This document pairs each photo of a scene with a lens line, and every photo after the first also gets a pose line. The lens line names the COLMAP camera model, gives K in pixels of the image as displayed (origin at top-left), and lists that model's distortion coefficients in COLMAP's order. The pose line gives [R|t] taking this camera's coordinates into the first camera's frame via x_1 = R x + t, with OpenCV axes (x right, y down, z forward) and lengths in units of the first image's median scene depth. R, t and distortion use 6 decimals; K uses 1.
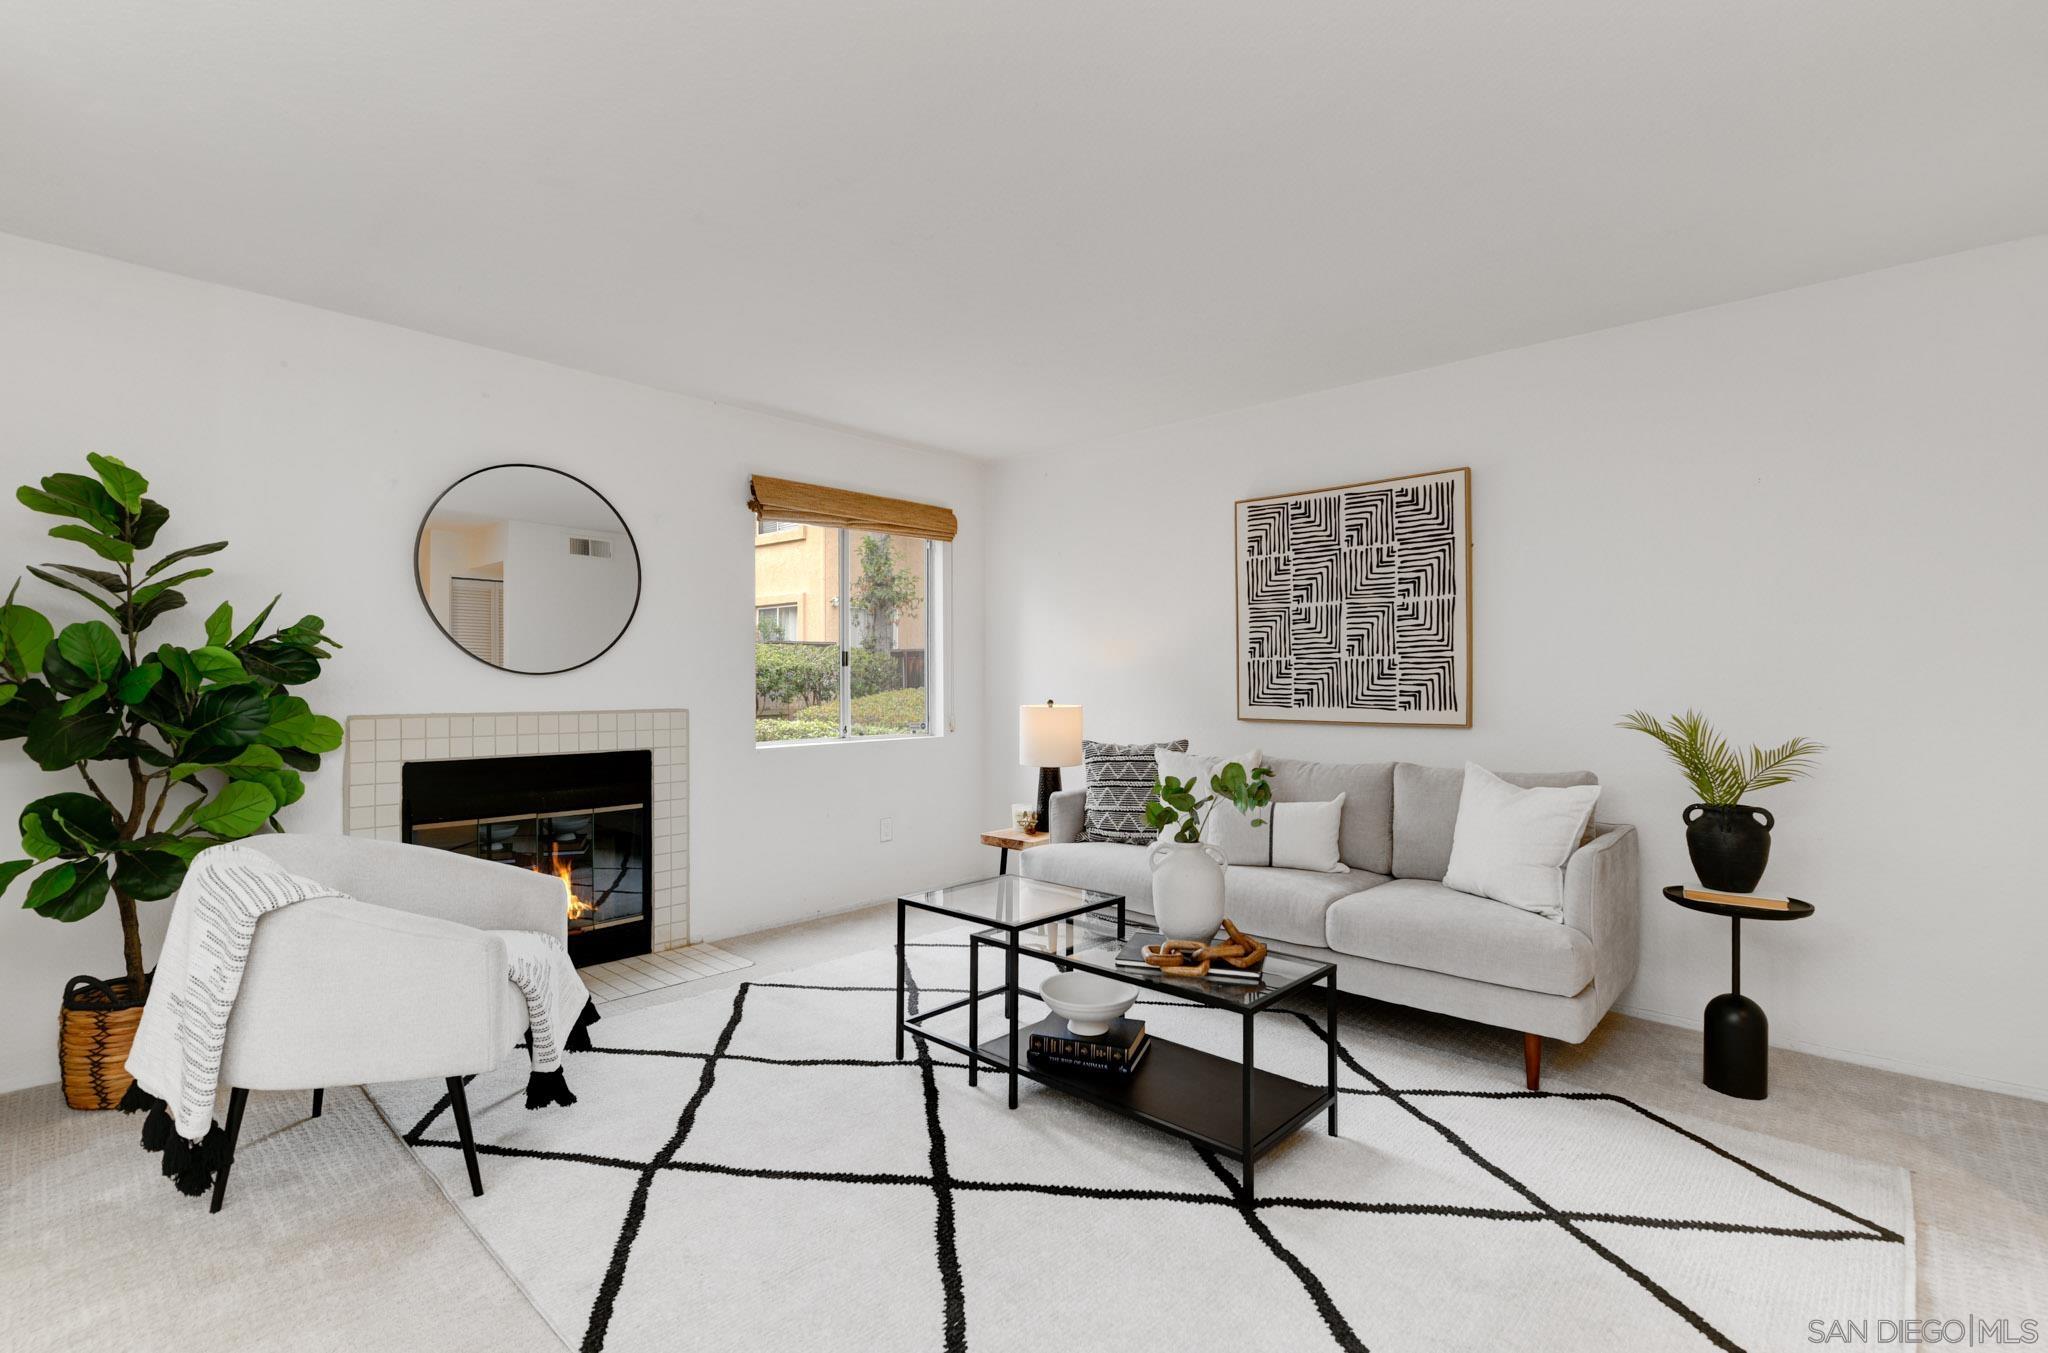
lens RADIAL K [[932.8, 0, 946.8], [0, 932.8, 685.6], [0, 0, 1]] dist [0.005511, 0.000249]
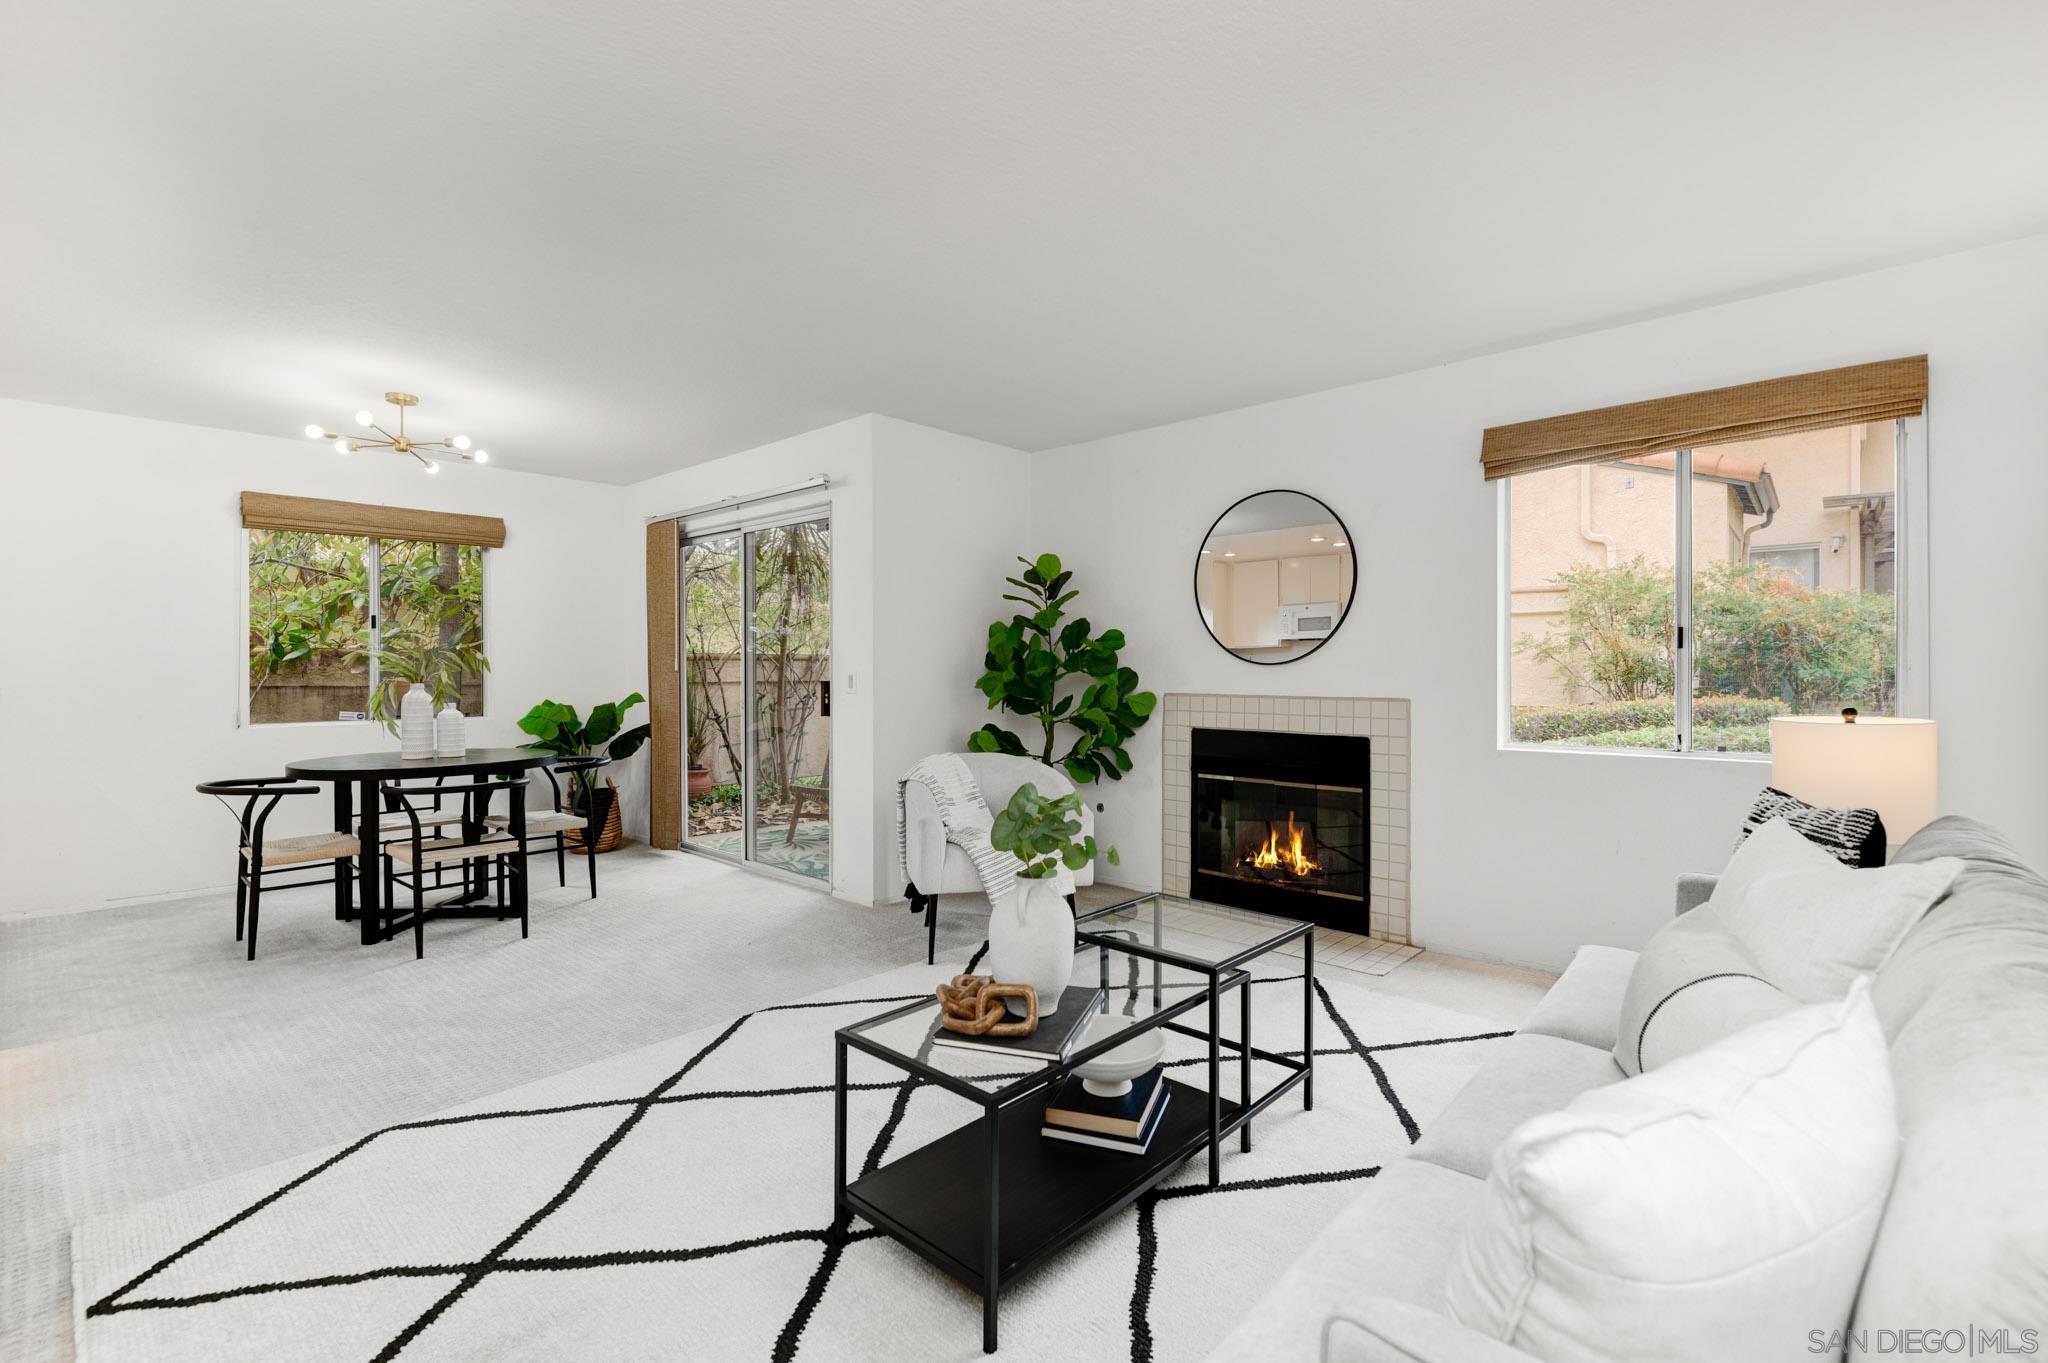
lens RADIAL K [[892.8, 0, 1073.4], [0, 892.8, 676.1], [0, 0, 1]] dist [0.012393, -0.016007]
pose [[0.078397, 0.010802, -0.996864, 0.677730], [-0.000922, 0.999942, 0.010763, -0.008767], [0.996922, 0.000075, 0.078402, 0.647315]]
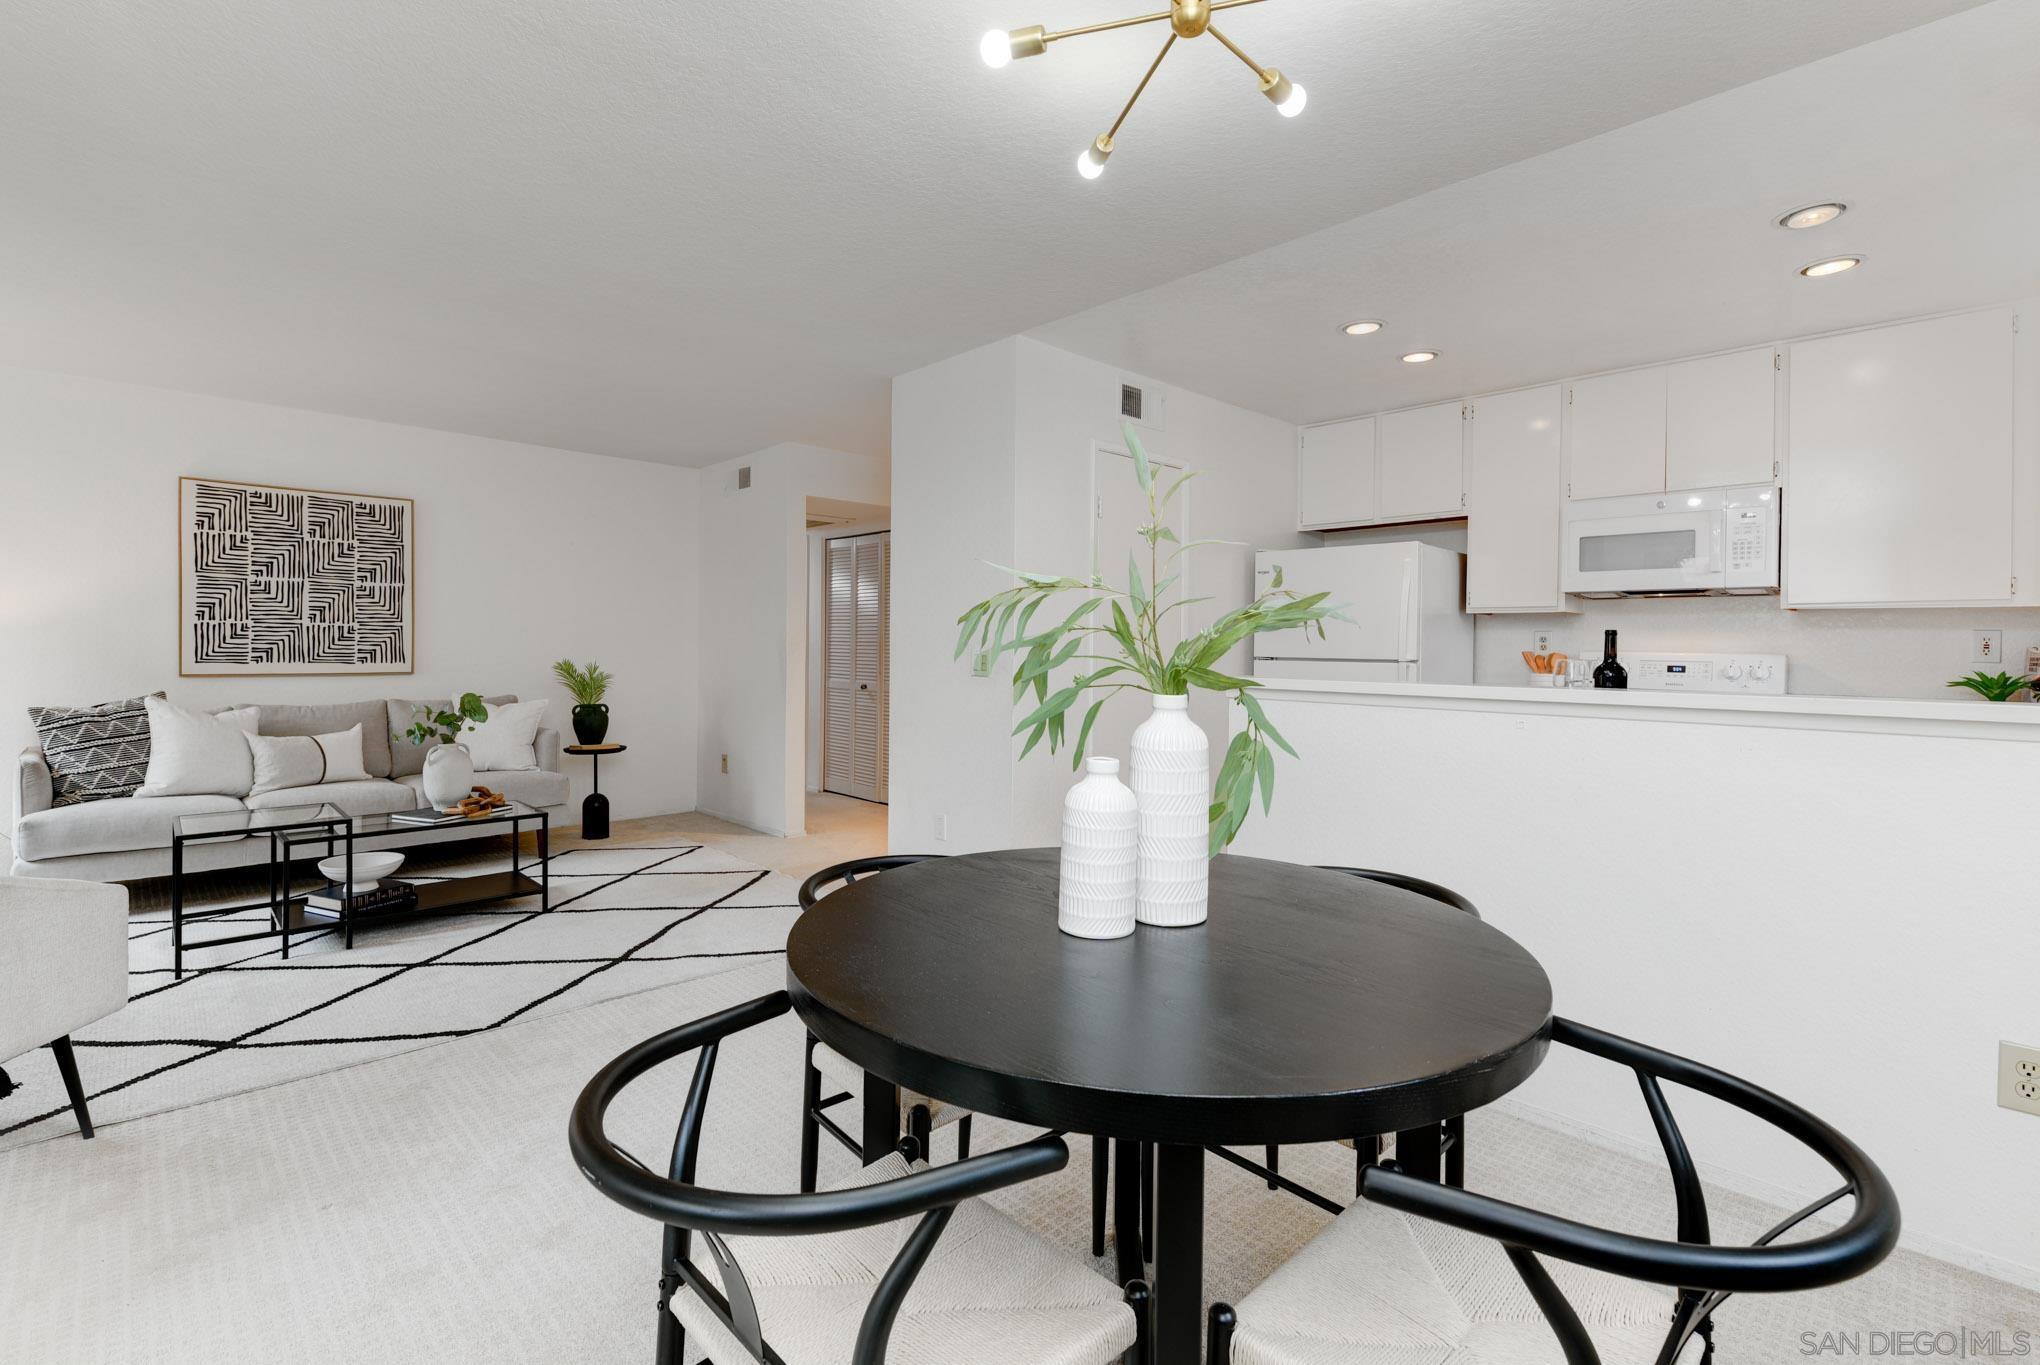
lens RADIAL K [[940.4, 0, 1102.2], [0, 940.4, 652.2], [0, 0, 1]] dist [0.011403, -0.011283]
pose [[-0.027533, -0.005033, 0.999608, -0.932250], [-0.005902, 0.999971, 0.004873, -0.003523], [-0.999603, -0.005766, -0.027562, -0.057133]]
